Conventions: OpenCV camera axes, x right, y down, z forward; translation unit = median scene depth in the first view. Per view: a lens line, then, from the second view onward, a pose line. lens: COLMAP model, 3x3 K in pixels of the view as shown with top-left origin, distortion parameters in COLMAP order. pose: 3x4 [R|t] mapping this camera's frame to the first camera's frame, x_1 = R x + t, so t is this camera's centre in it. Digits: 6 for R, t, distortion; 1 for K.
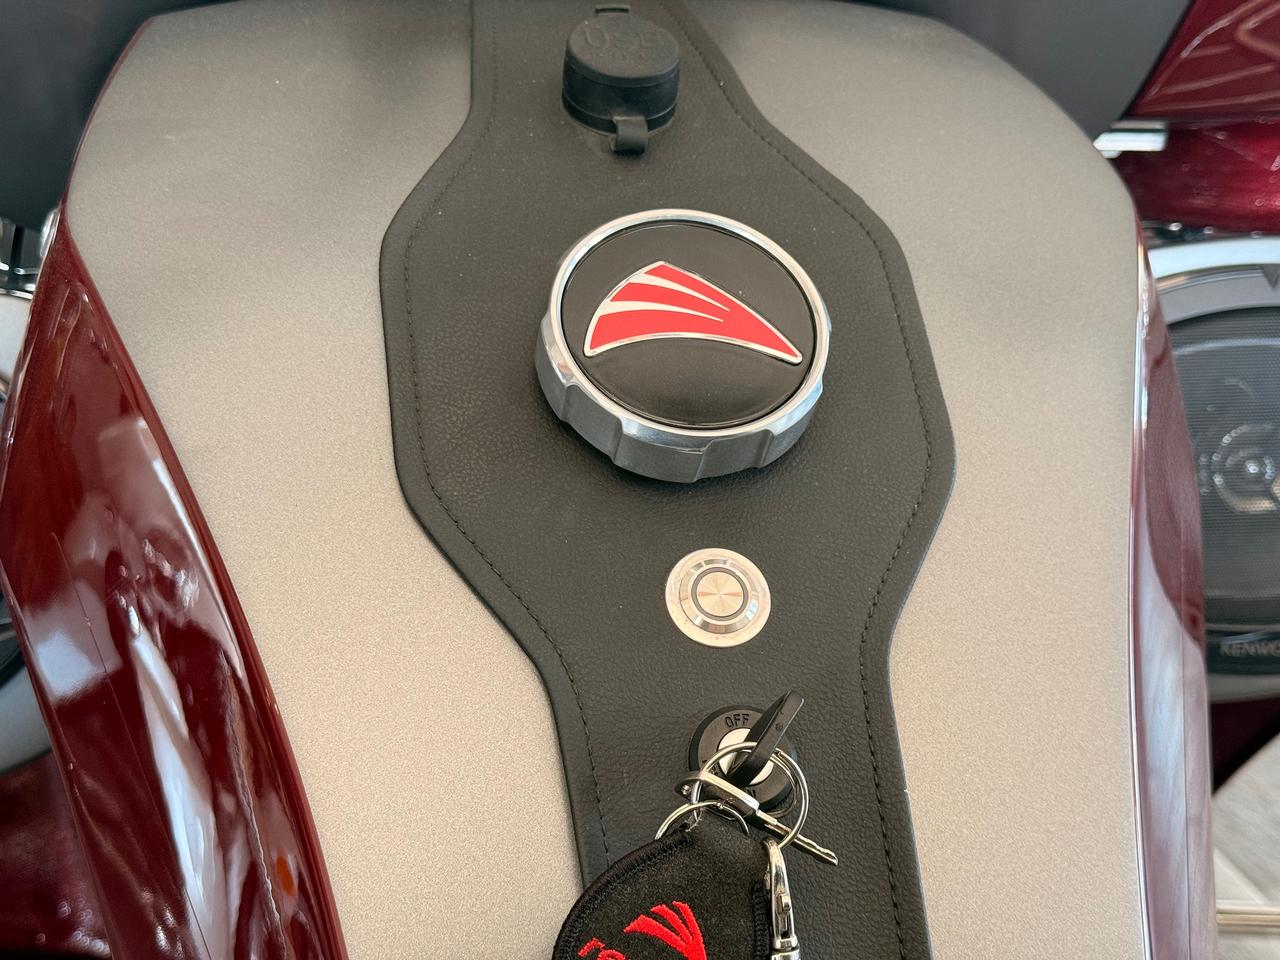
lens RADIAL K [[1806.7, 0, 640.0], [0, 1806.7, 480.0], [0, 0, 1]] dist [0.098916, -0.064296]
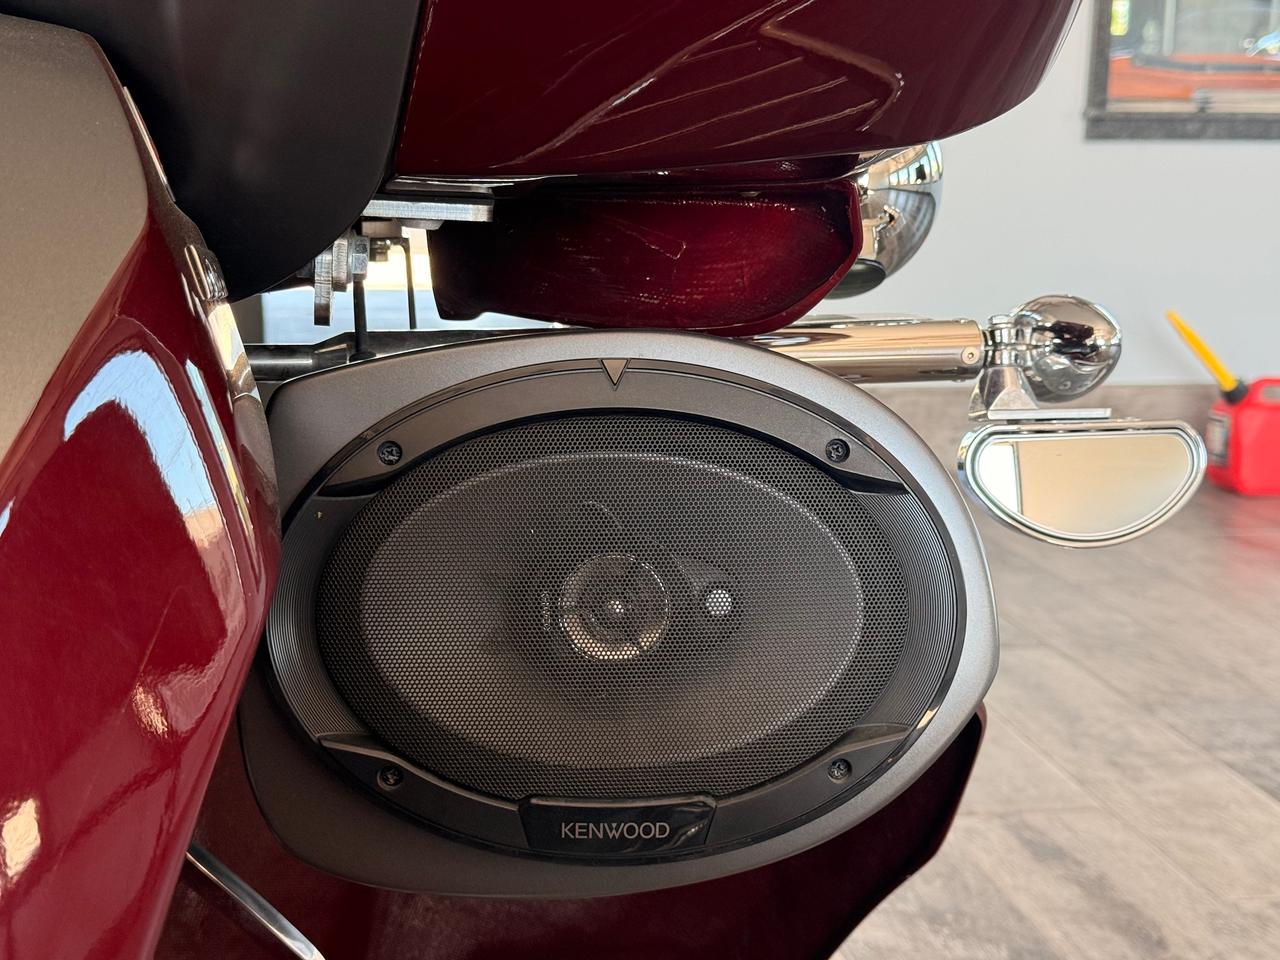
lens RADIAL K [[1806.7, 0, 640.0], [0, 1806.7, 480.0], [0, 0, 1]] dist [0.098916, -0.064296]
pose [[0.999527, 0.004287, -0.030468, 0.576396], [-0.007675, 0.993682, -0.111966, 0.043053], [0.029796, 0.112146, 0.993245, 0.290299]]
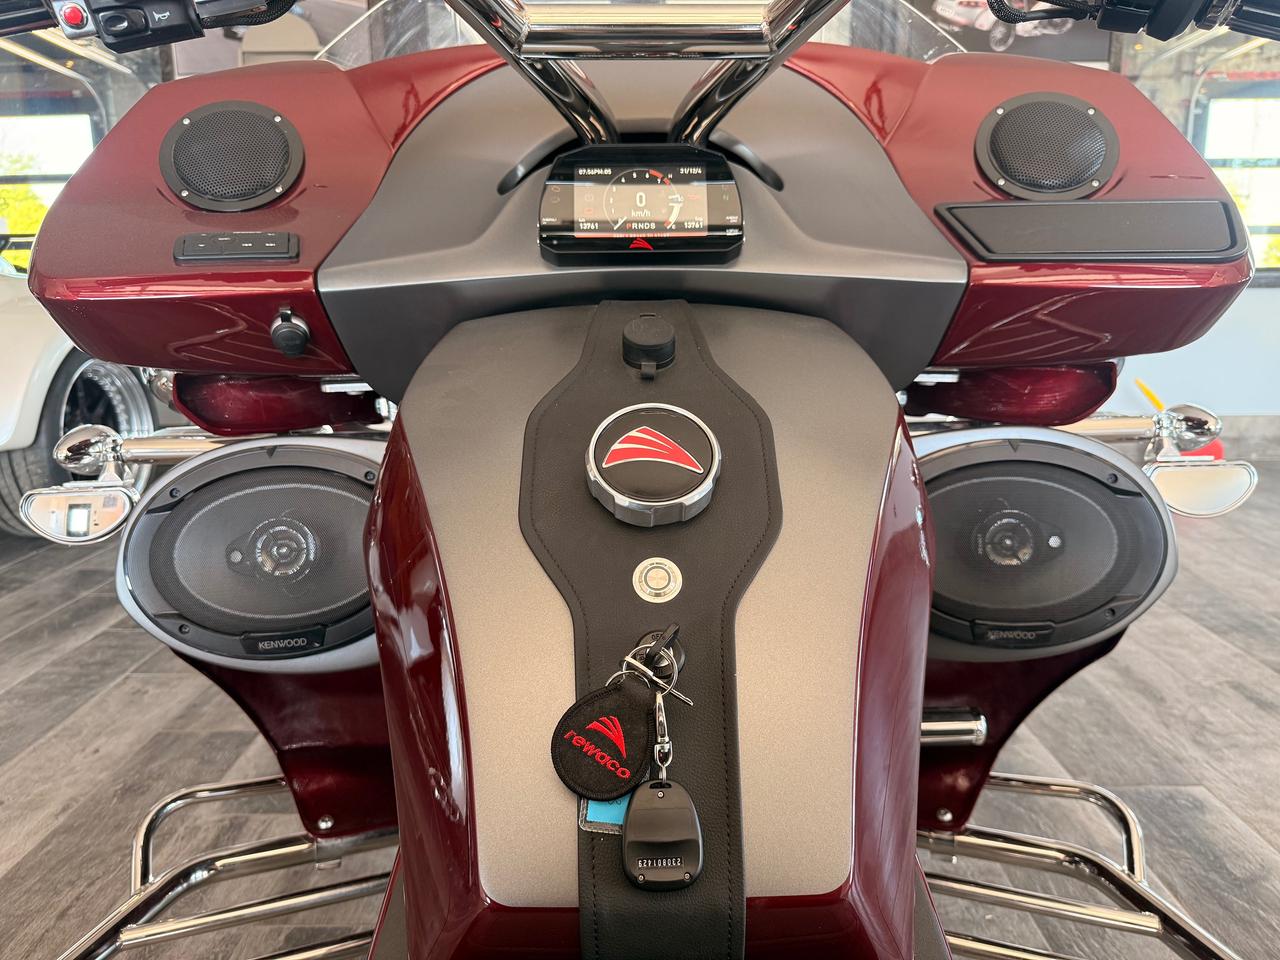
lens RADIAL K [[914.0, 0, 640.0], [0, 914.0, 480.0], [0, 0, 1]] dist [-0.008269, -0.006277]
pose [[0.976630, 0.019481, -0.214043, 0.245174], [-0.037733, 0.995957, -0.081522, 0.034211], [0.211590, 0.087693, 0.973417, -0.069628]]
